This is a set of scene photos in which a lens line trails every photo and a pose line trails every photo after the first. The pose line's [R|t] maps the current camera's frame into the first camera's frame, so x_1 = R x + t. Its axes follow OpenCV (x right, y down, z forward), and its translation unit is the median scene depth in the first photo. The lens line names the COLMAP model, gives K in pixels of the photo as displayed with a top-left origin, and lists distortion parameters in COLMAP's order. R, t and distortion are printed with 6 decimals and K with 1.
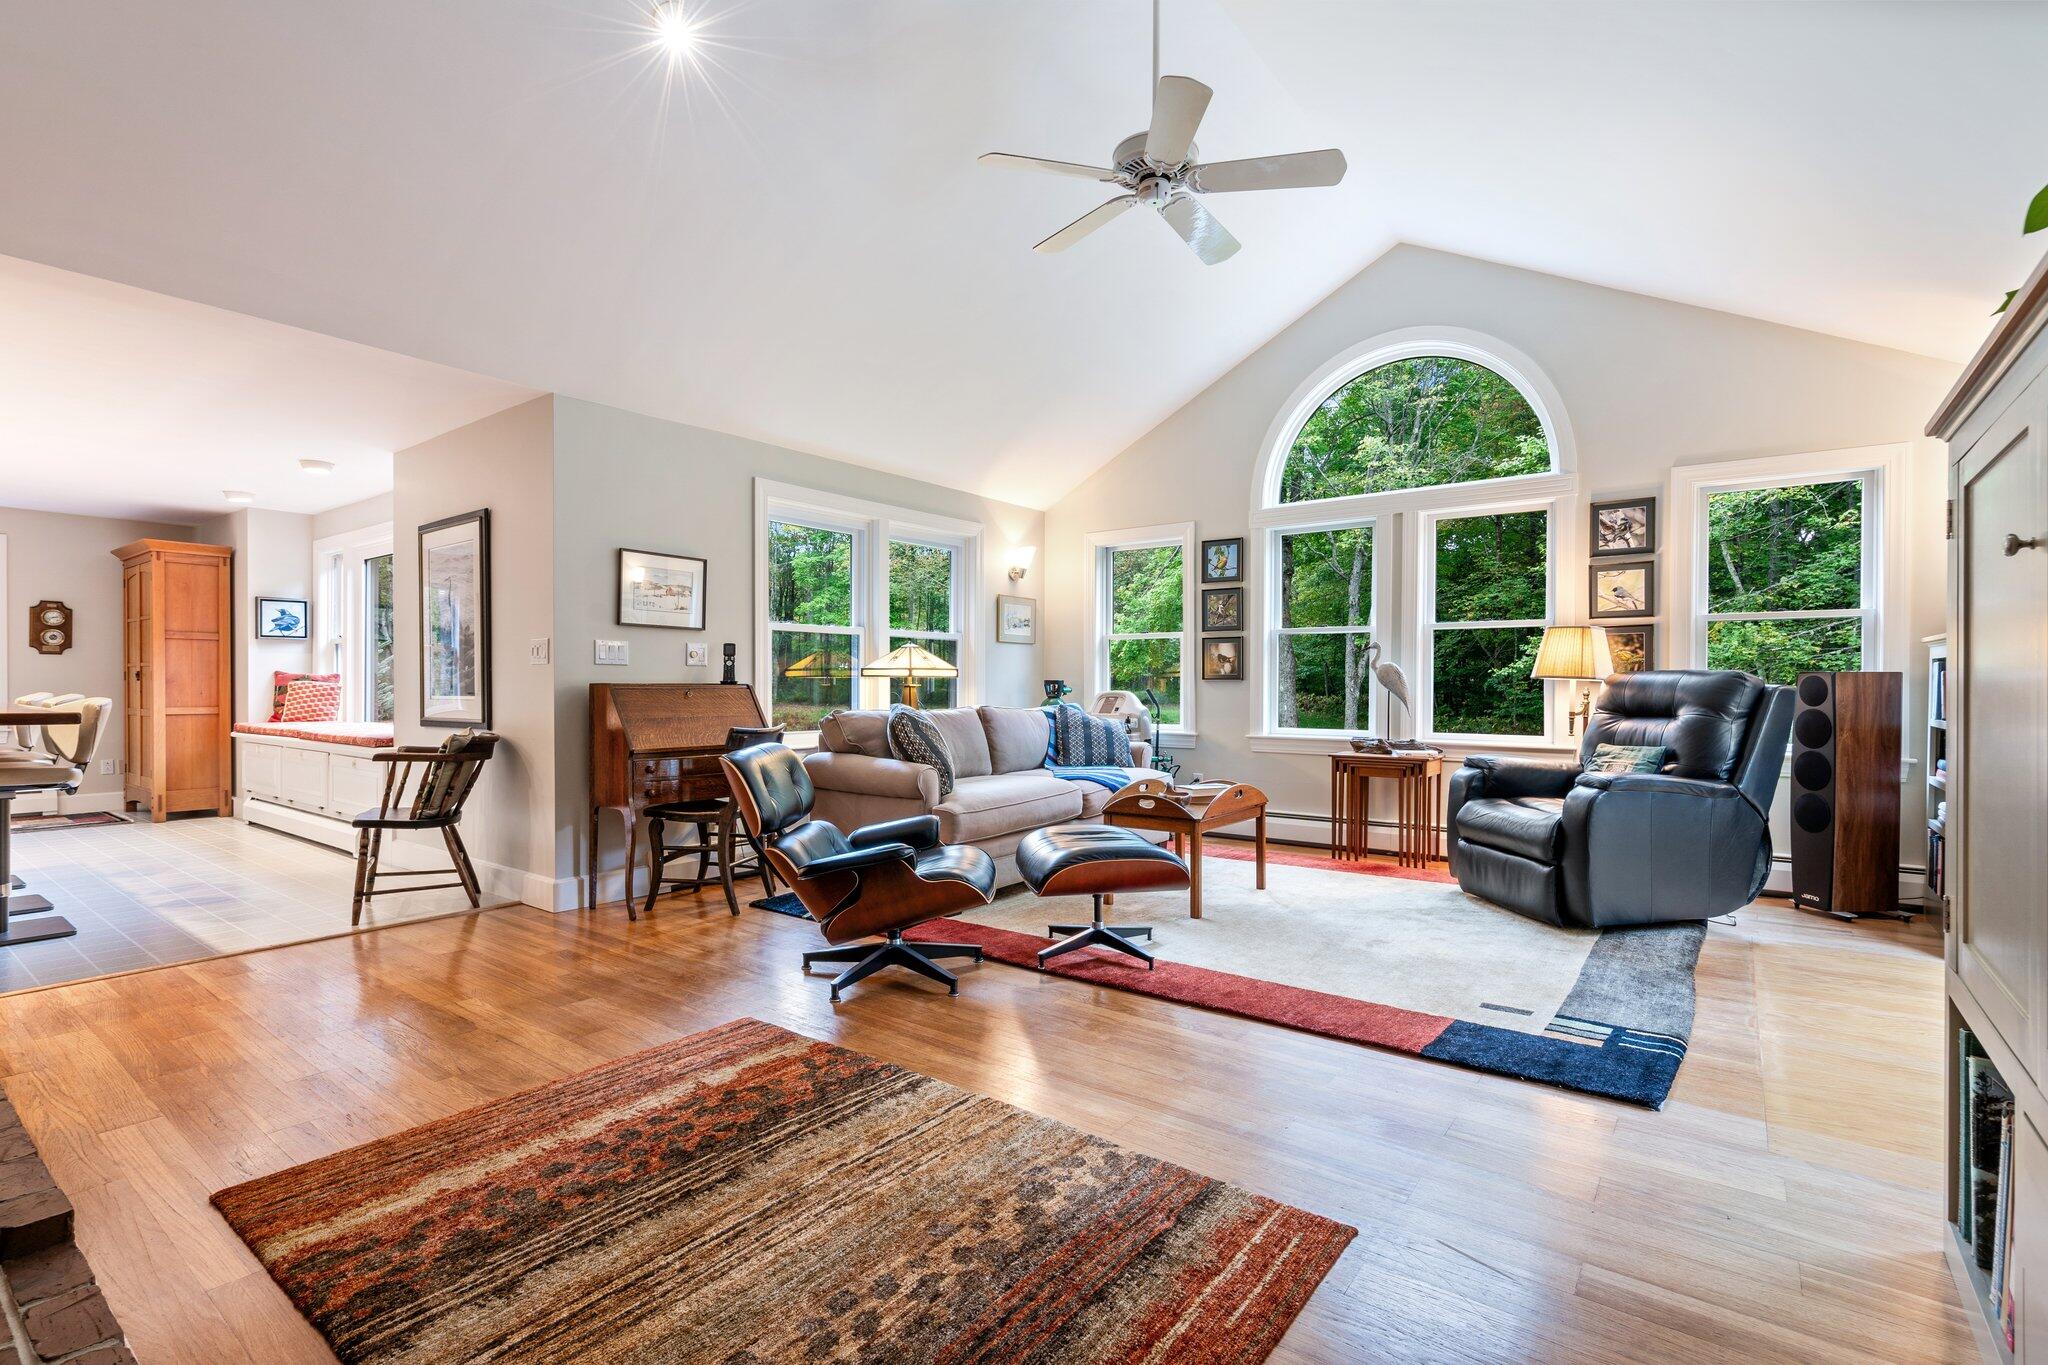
lens RADIAL K [[943.9, 0, 1040.0], [0, 943.9, 679.8], [0, 0, 1]] dist [-0.004919, 0.003868]
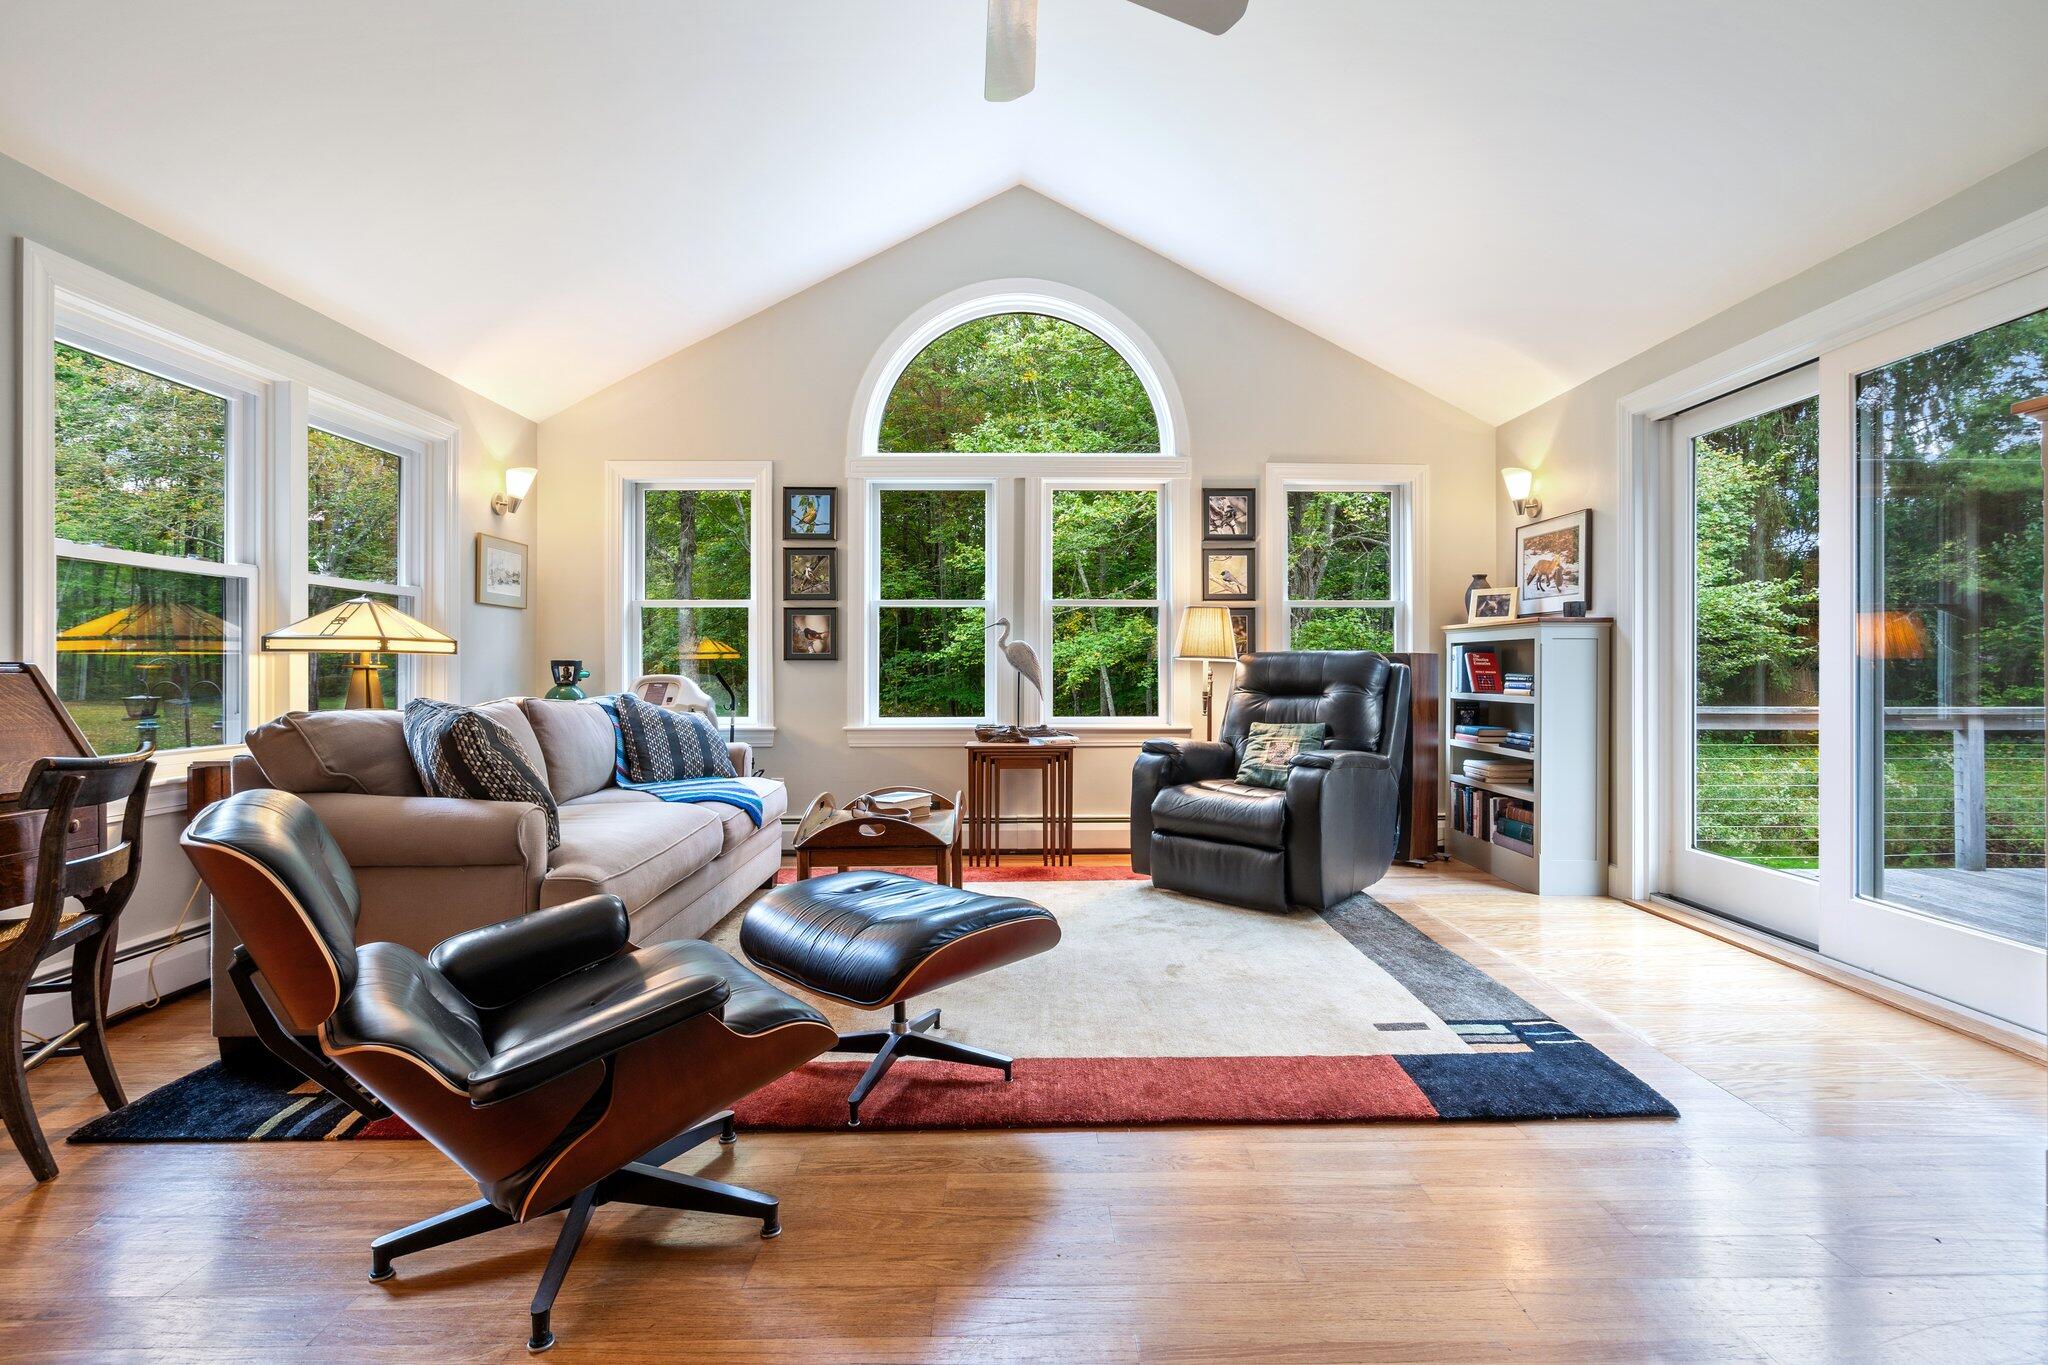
lens RADIAL K [[943.9, 0, 1043.2], [0, 943.9, 669.4], [0, 0, 1]] dist [-0.004919, 0.003868]
pose [[0.790033, -0.002600, 0.613058, -0.218815], [-0.000041, 0.999991, 0.004293, 0.006491], [-0.613064, -0.003416, 0.790026, 0.351879]]
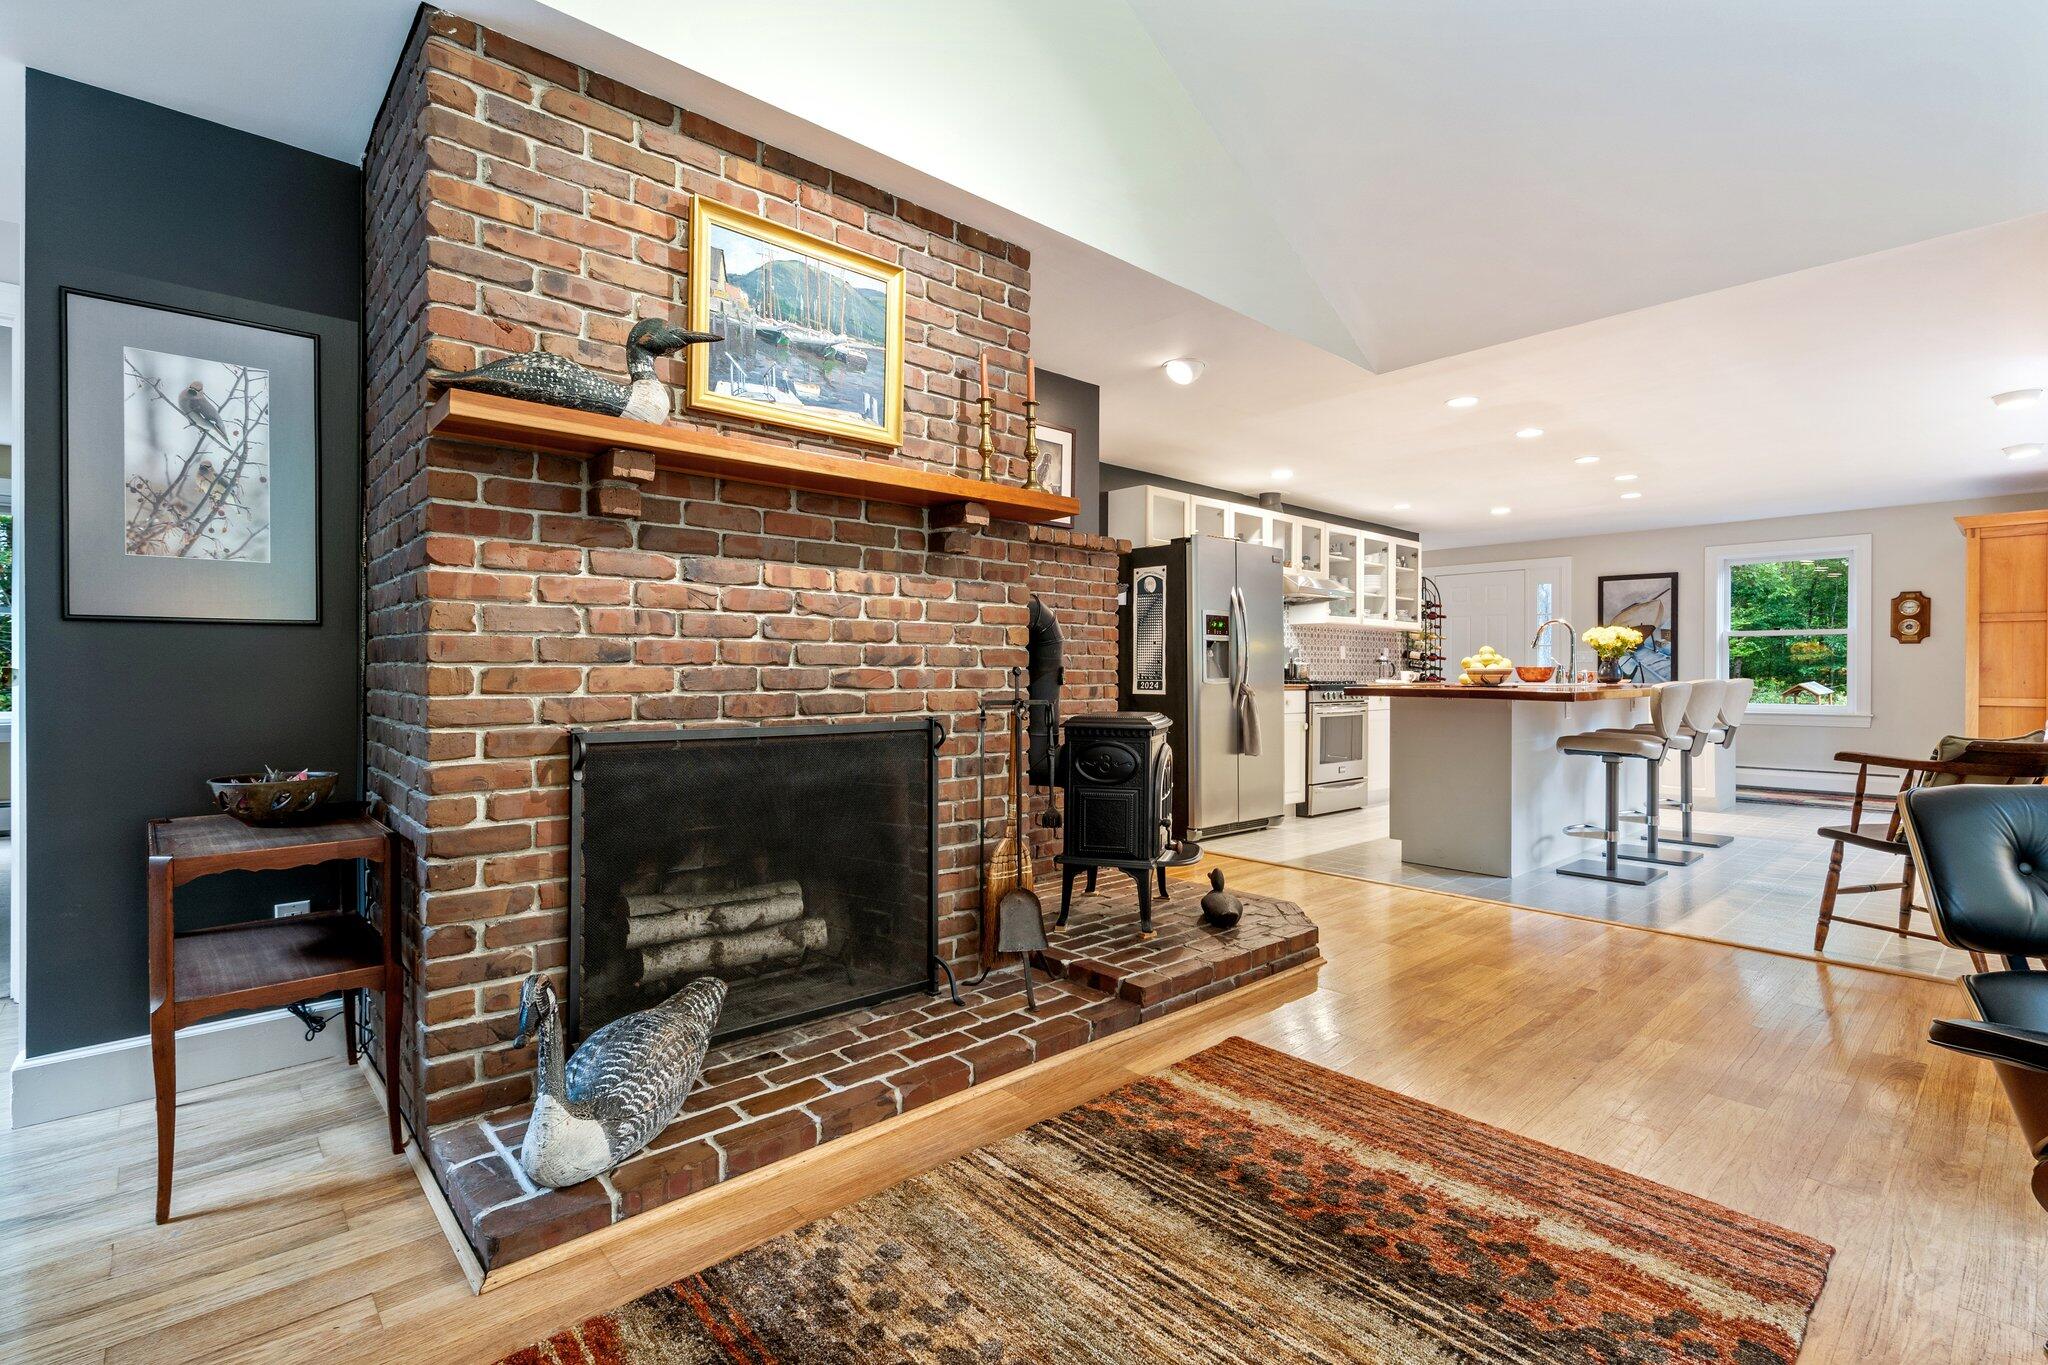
lens RADIAL K [[943.9, 0, 1031.1], [0, 943.9, 671.4], [0, 0, 1]] dist [-0.004919, 0.003868]
pose [[-0.192137, -0.002650, -0.981365, 0.235791], [0.001750, 0.999994, -0.003043, 0.007613], [0.981367, -0.002302, -0.192131, 0.433838]]
